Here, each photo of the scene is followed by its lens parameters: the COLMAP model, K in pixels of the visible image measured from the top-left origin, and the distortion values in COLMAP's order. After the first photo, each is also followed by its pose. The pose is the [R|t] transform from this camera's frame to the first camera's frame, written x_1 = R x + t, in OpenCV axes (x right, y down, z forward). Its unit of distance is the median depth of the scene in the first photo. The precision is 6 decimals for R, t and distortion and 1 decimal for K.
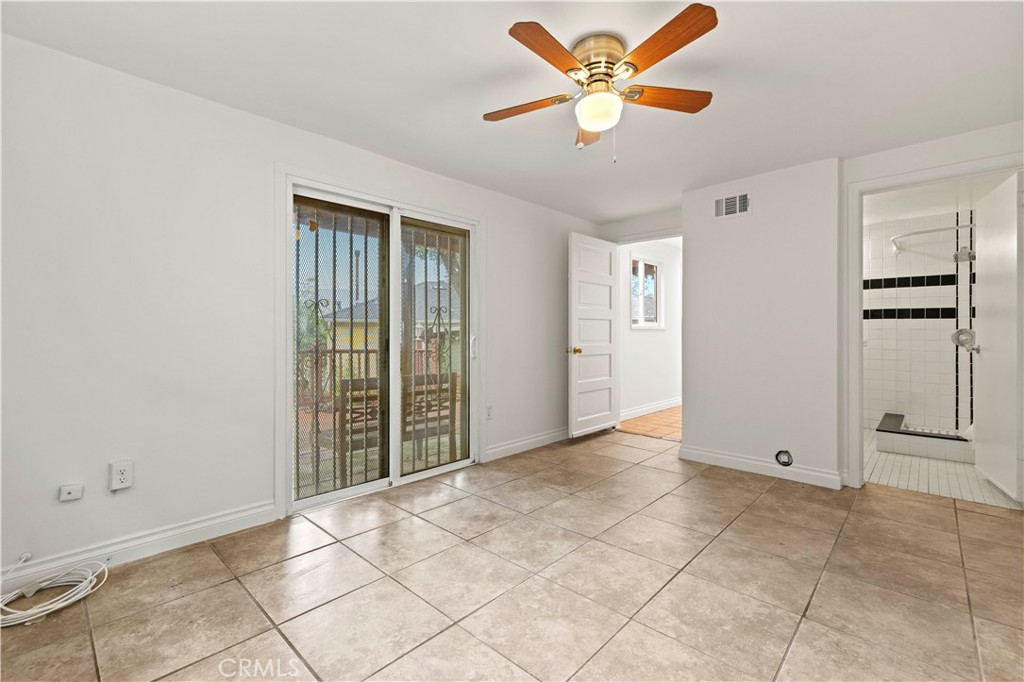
lens RADIAL K [[443.1, 0, 508.7], [0, 443.1, 332.1], [0, 0, 1]] dist [0.003863, 0.000432]
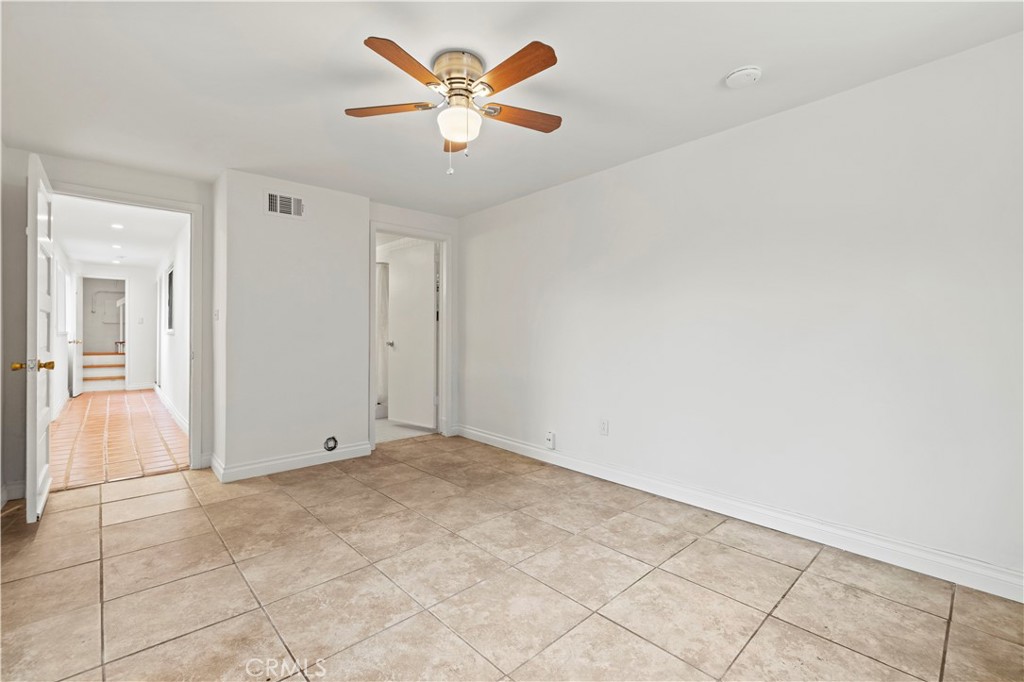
lens RADIAL K [[443.1, 0, 509.3], [0, 443.1, 332.0], [0, 0, 1]] dist [0.003863, 0.000432]
pose [[0.072960, 0.001998, 0.997333, -0.643526], [-0.001353, 0.999997, -0.001904, -0.001468], [-0.997334, -0.001210, 0.072962, 0.618854]]
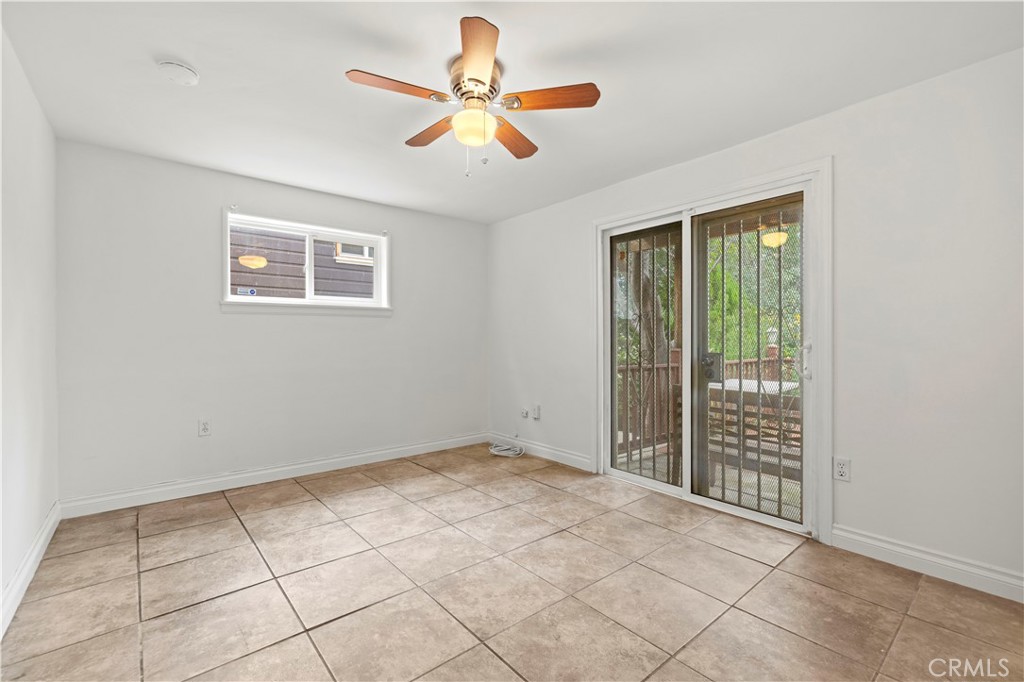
lens RADIAL K [[443.1, 0, 510.6], [0, 443.1, 347.2], [0, 0, 1]] dist [0.003863, 0.000432]
pose [[-0.114509, 0.014412, -0.993318, 0.939867], [0.001316, 0.999896, 0.014355, 0.000732], [0.993421, 0.000337, -0.114516, 0.924063]]
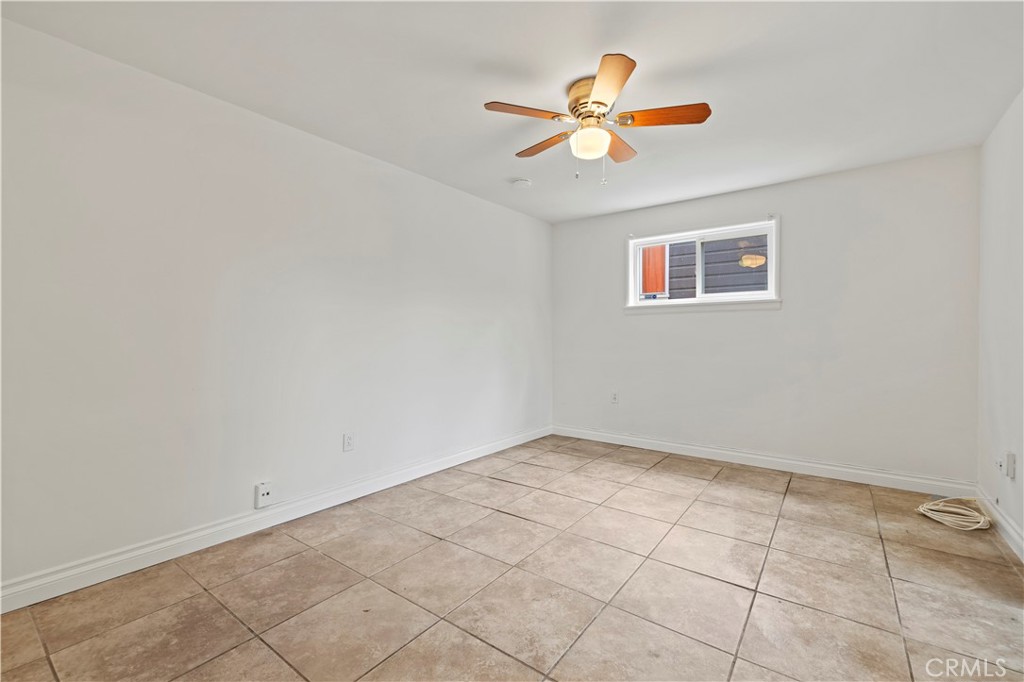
lens RADIAL K [[443.1, 0, 504.9], [0, 443.1, 346.4], [0, 0, 1]] dist [0.003863, 0.000432]
pose [[-0.994194, 0.000562, -0.107599, 0.421054], [-0.001817, 0.999756, 0.022009, 0.003570], [0.107585, 0.022077, -0.993951, 1.629228]]
